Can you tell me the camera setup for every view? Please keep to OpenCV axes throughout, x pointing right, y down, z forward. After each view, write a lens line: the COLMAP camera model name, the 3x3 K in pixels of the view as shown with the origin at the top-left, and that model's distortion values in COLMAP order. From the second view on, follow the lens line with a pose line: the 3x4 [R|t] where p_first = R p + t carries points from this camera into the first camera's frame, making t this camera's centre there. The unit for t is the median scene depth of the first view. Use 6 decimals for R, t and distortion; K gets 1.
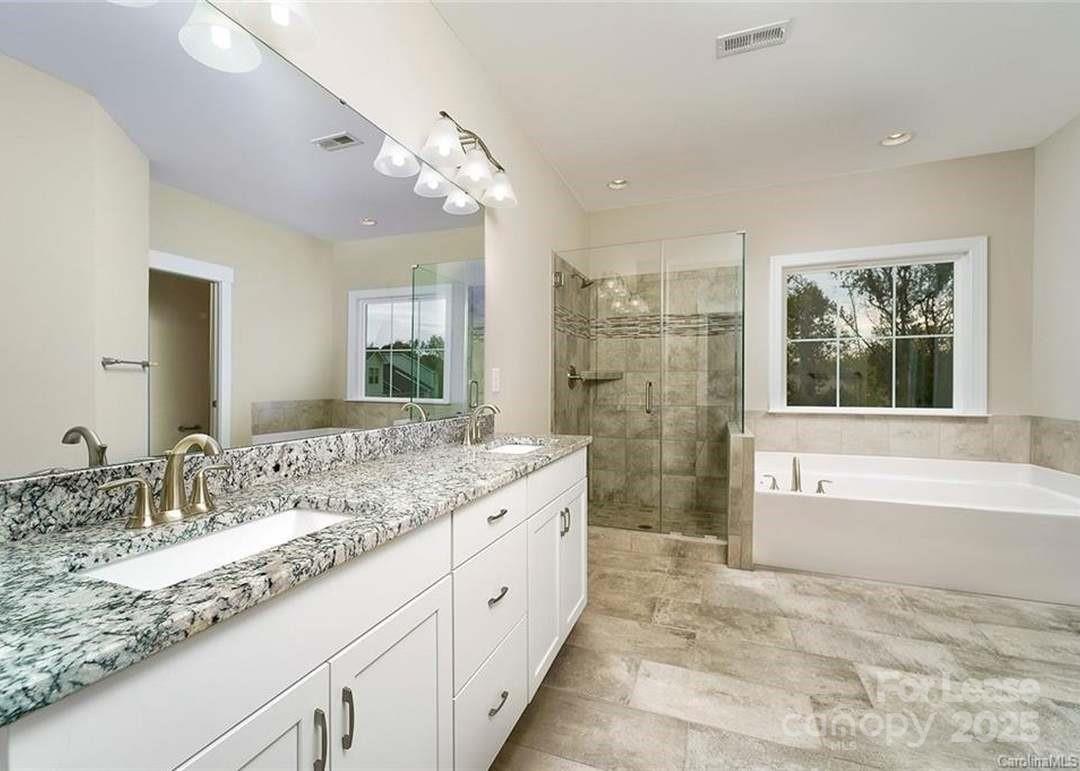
lens RADIAL K [[454.6, 0, 538.3], [0, 454.6, 381.6], [0, 0, 1]] dist [0.002023, -0.000783]
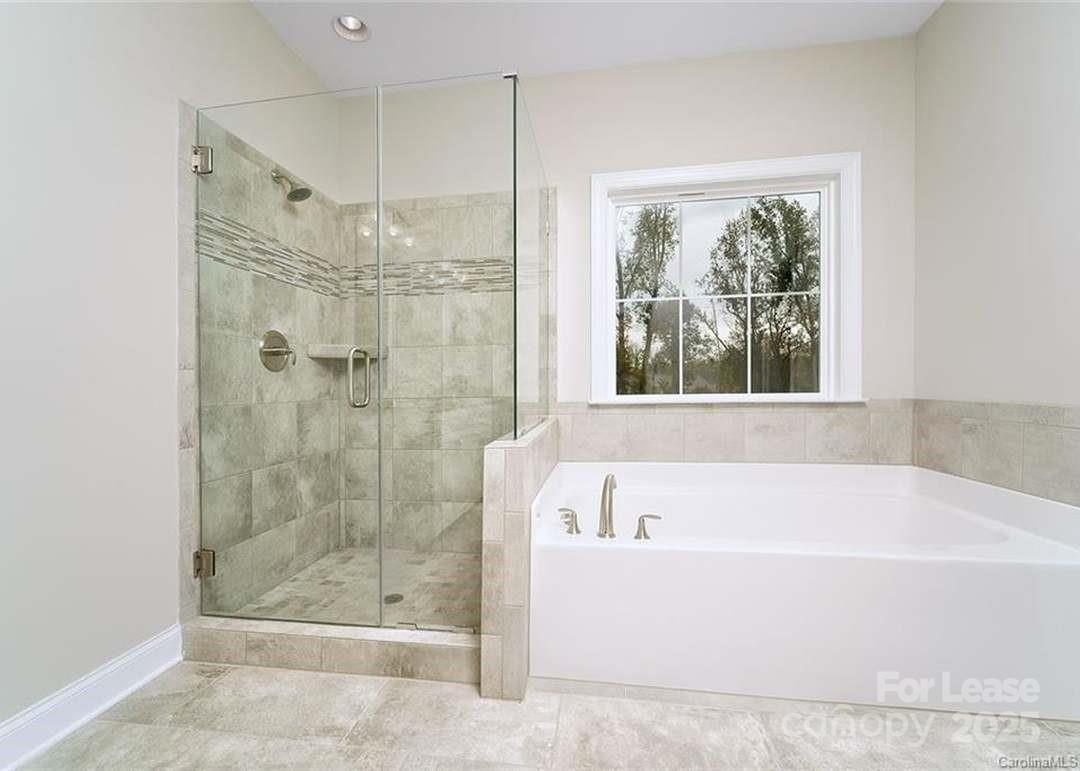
lens RADIAL K [[454.6, 0, 541.2], [0, 454.6, 386.8], [0, 0, 1]] dist [0.002023, -0.000783]
pose [[0.971317, -0.011011, 0.237533, 0.269284], [0.009583, 0.999928, 0.007163, 0.036040], [-0.237595, -0.004681, 0.971353, 0.351055]]
